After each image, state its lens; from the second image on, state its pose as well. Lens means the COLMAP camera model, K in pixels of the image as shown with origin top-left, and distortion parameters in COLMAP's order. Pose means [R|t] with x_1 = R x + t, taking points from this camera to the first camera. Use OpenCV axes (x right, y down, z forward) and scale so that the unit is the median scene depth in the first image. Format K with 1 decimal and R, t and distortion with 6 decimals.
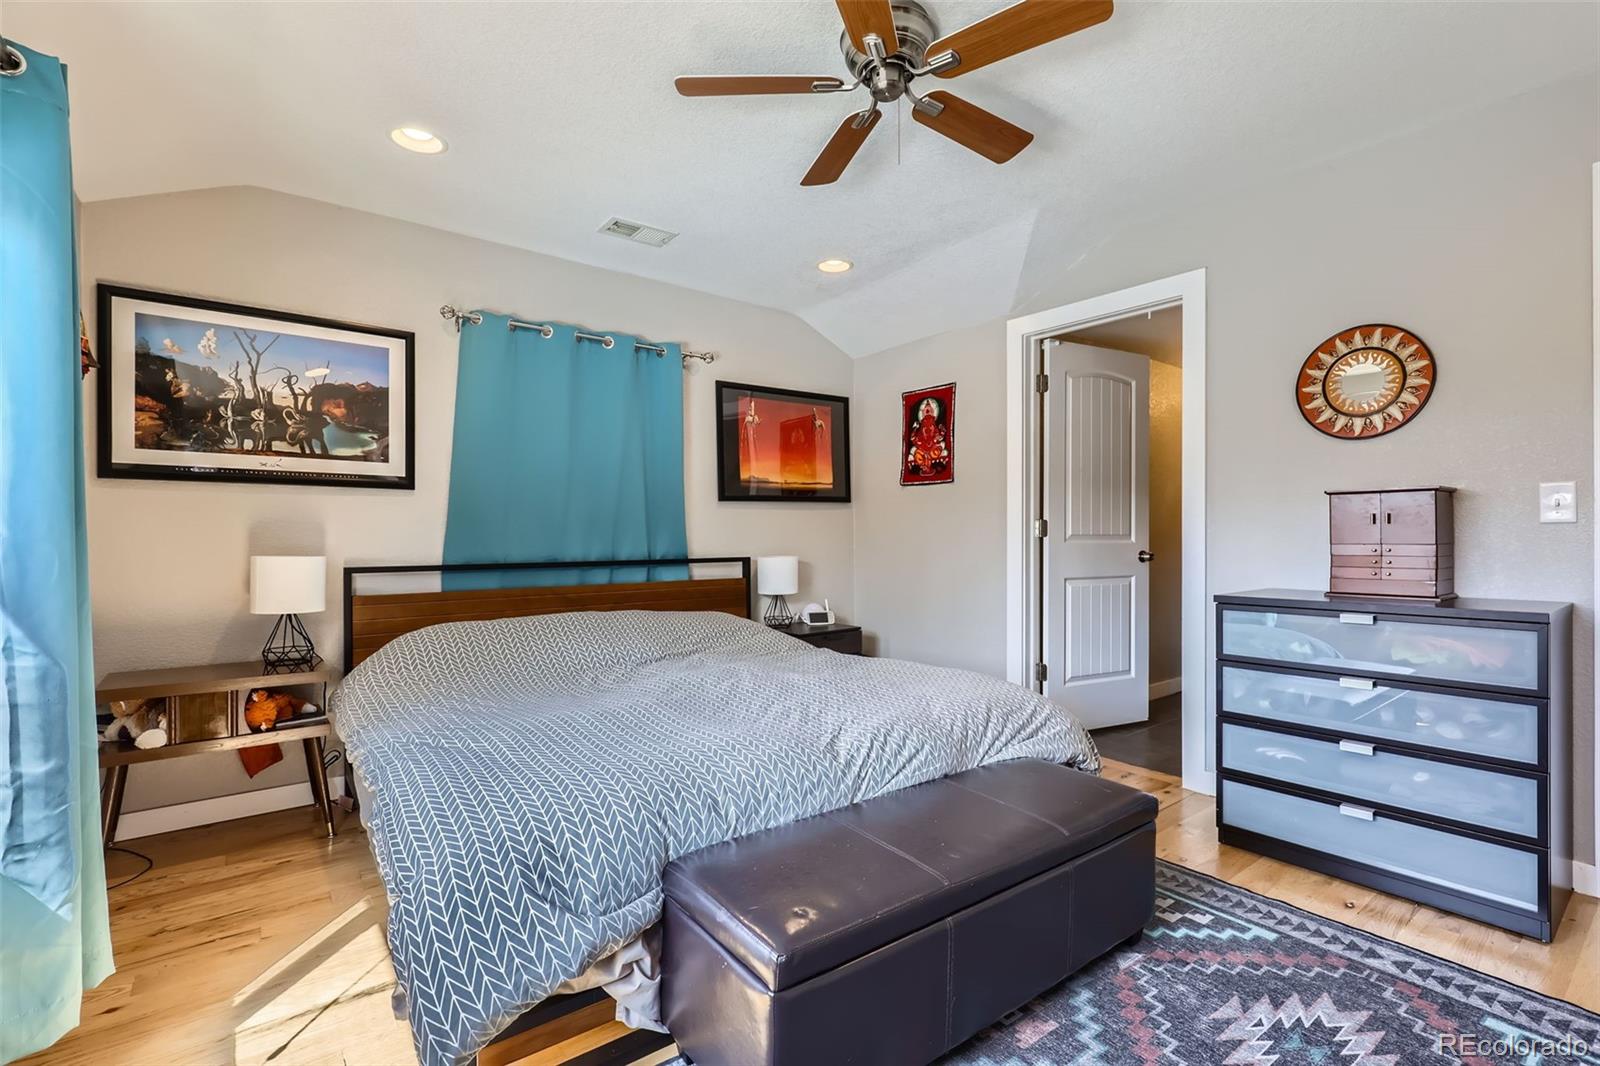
lens RADIAL K [[726.3, 0, 796.7], [0, 726.3, 532.8], [0, 0, 1]] dist [0.002160, -0.000764]
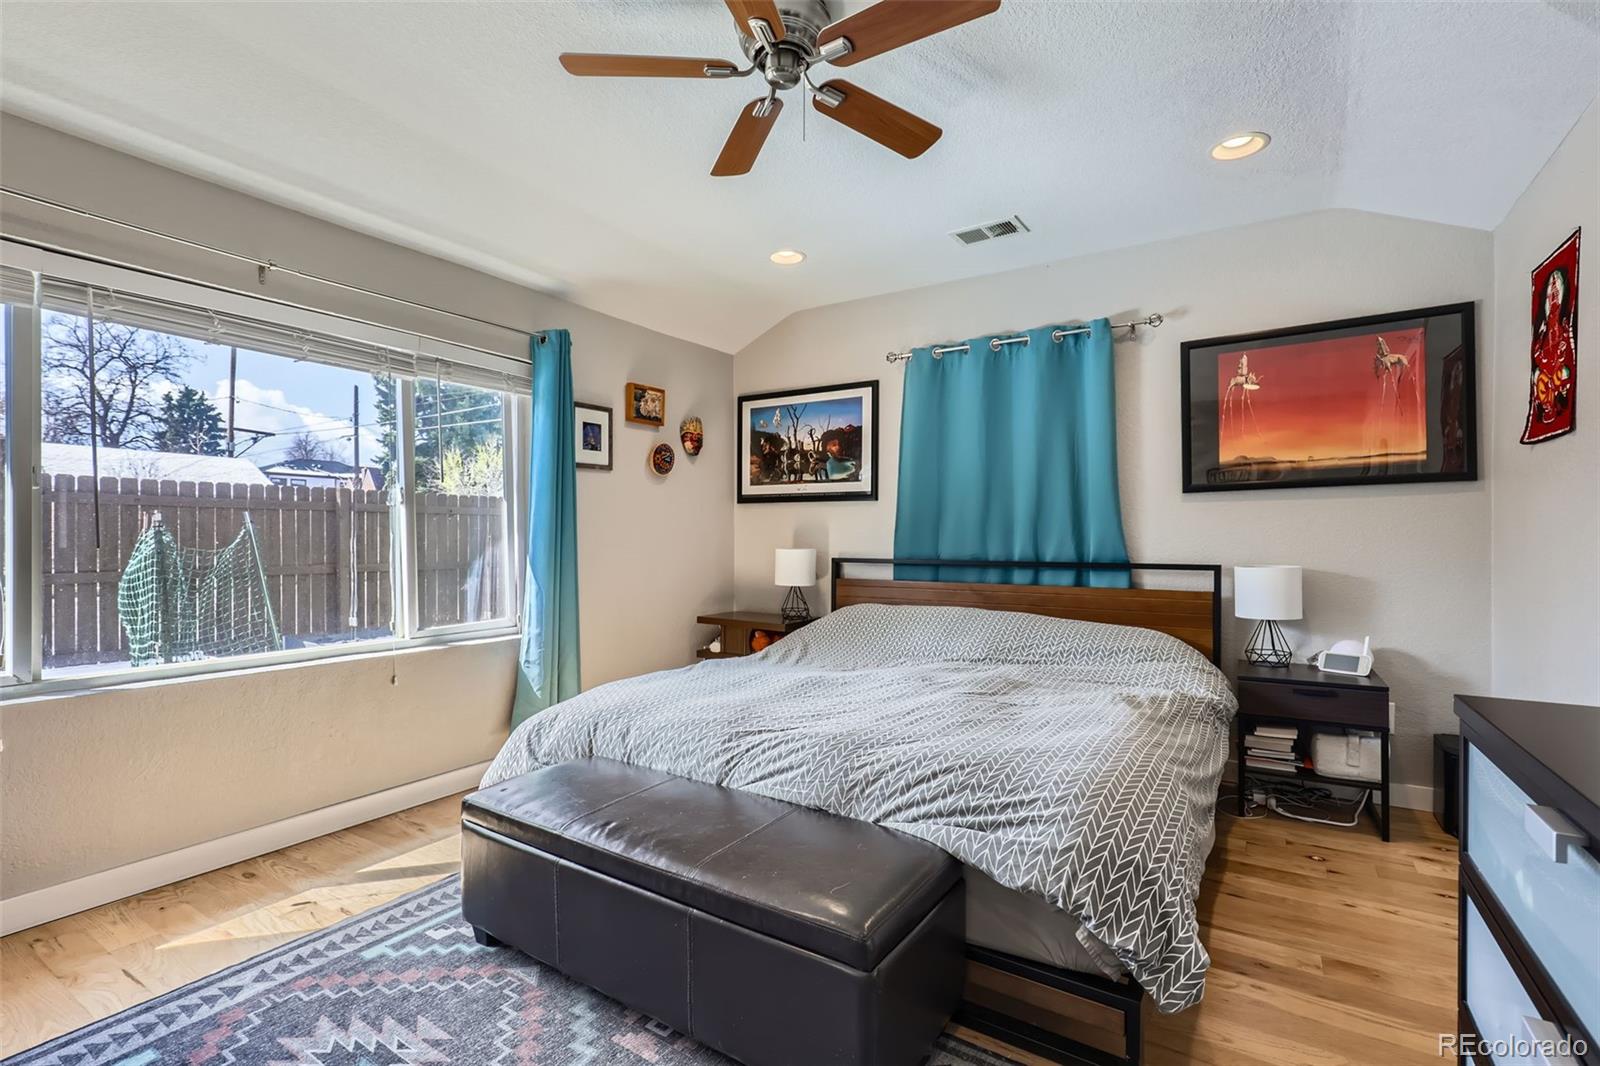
lens RADIAL K [[726.3, 0, 801.3], [0, 726.3, 533.2], [0, 0, 1]] dist [0.002160, -0.000764]
pose [[0.337154, -0.001015, -0.941449, 0.726231], [0.002316, 0.999997, -0.000249, -0.000482], [0.941447, -0.002096, 0.337155, 0.482249]]
